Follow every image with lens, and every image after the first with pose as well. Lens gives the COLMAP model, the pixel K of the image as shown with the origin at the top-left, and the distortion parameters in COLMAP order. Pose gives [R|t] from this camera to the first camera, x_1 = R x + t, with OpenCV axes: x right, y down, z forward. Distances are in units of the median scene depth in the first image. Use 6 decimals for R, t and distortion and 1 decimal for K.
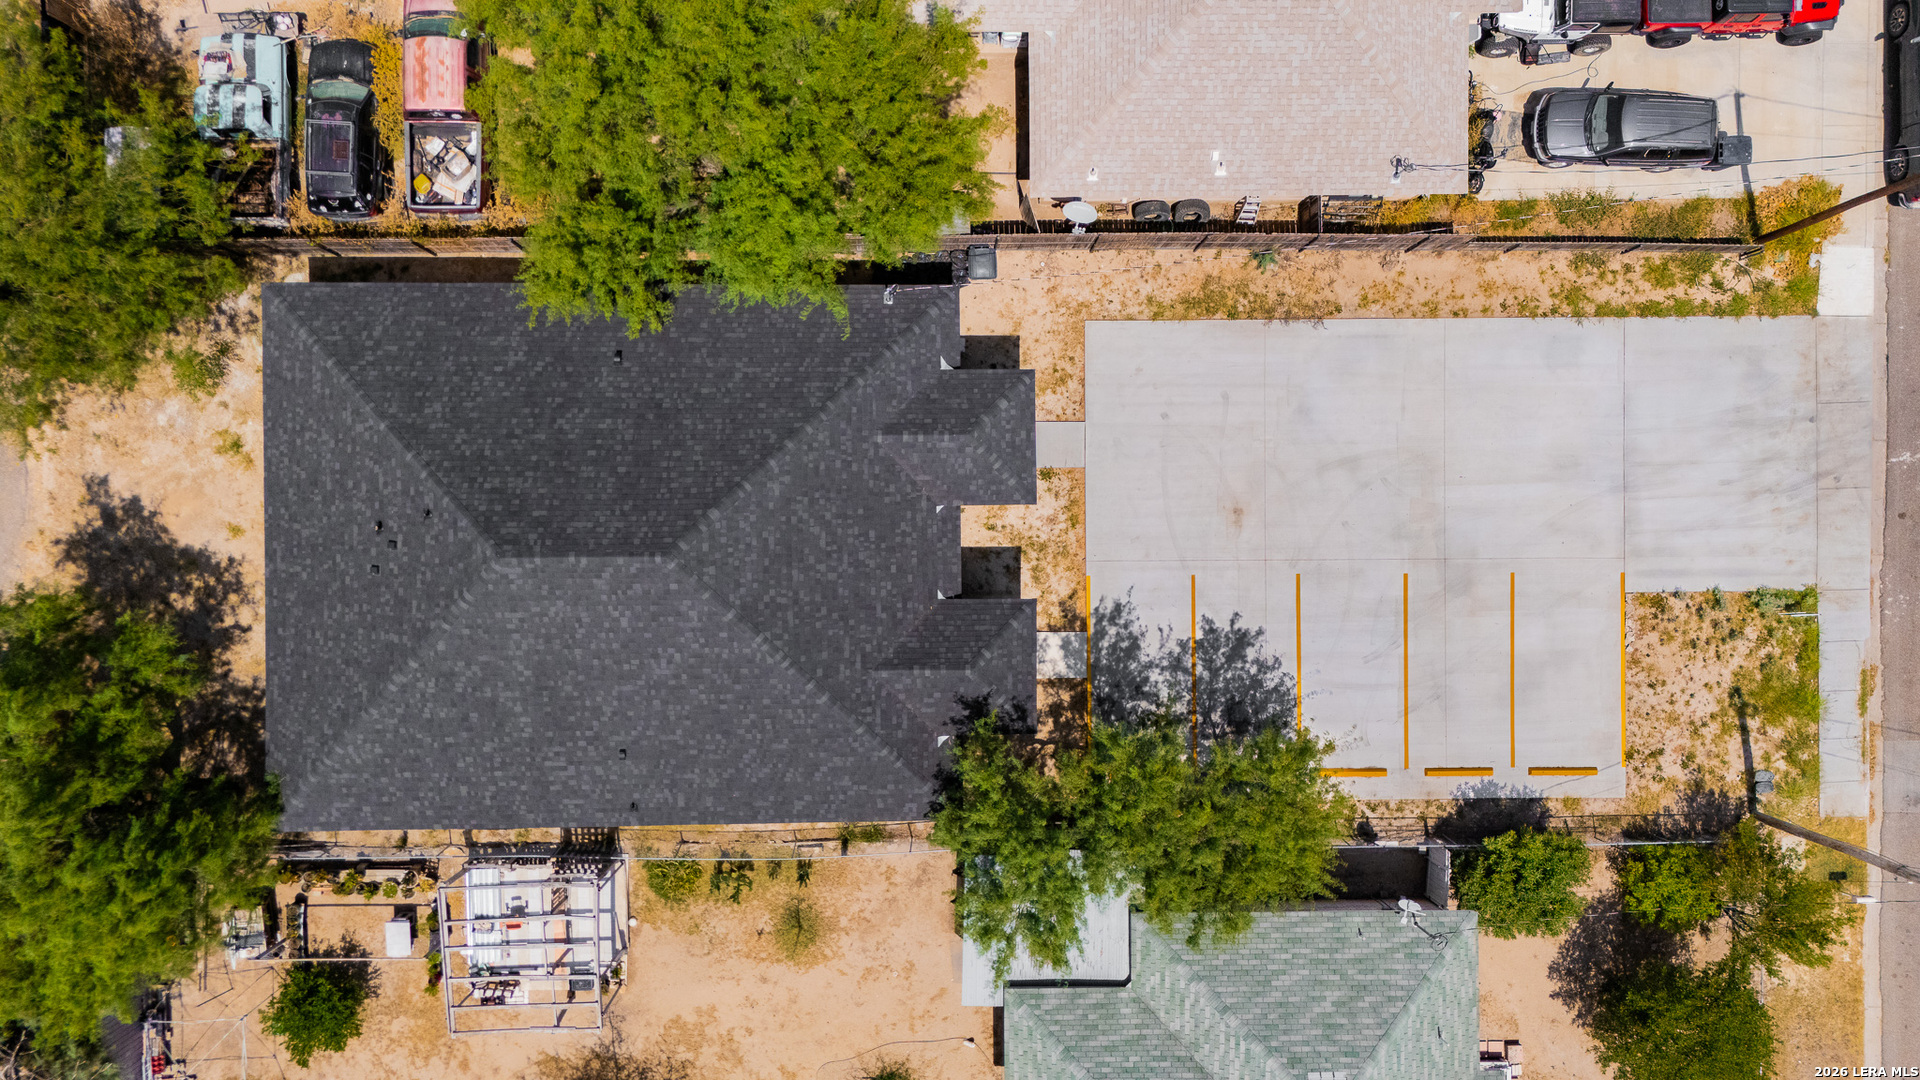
lens RADIAL K [[1416.6, 0, 961.1], [0, 1416.6, 535.4], [0, 0, 1]] dist [0.045725, -0.007800]
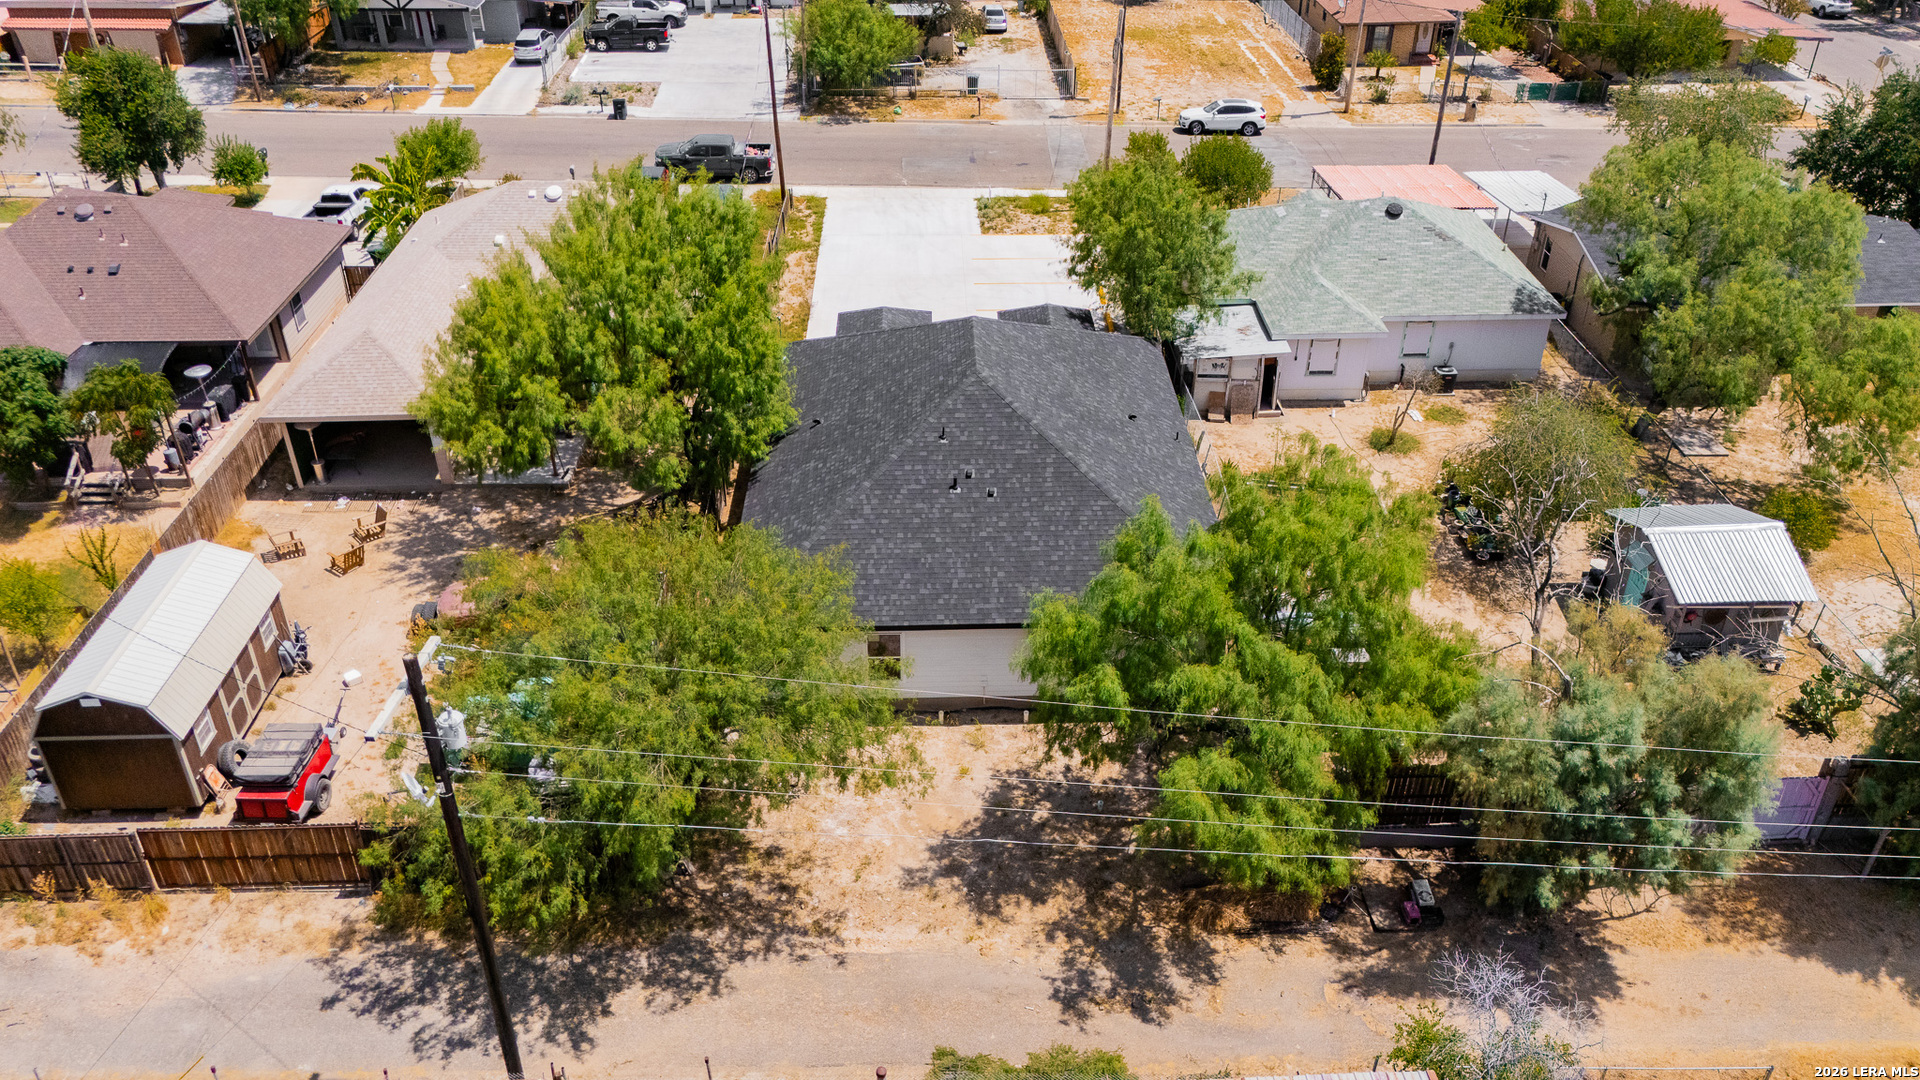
lens RADIAL K [[1416.6, 0, 959.2], [0, 1416.6, 539.6], [0, 0, 1]] dist [0.045725, -0.007800]
pose [[-0.018842, -0.572986, 0.819349, -1.139851], [0.999815, -0.013910, 0.013264, -0.014783], [0.003797, 0.819447, 0.573142, 0.324730]]
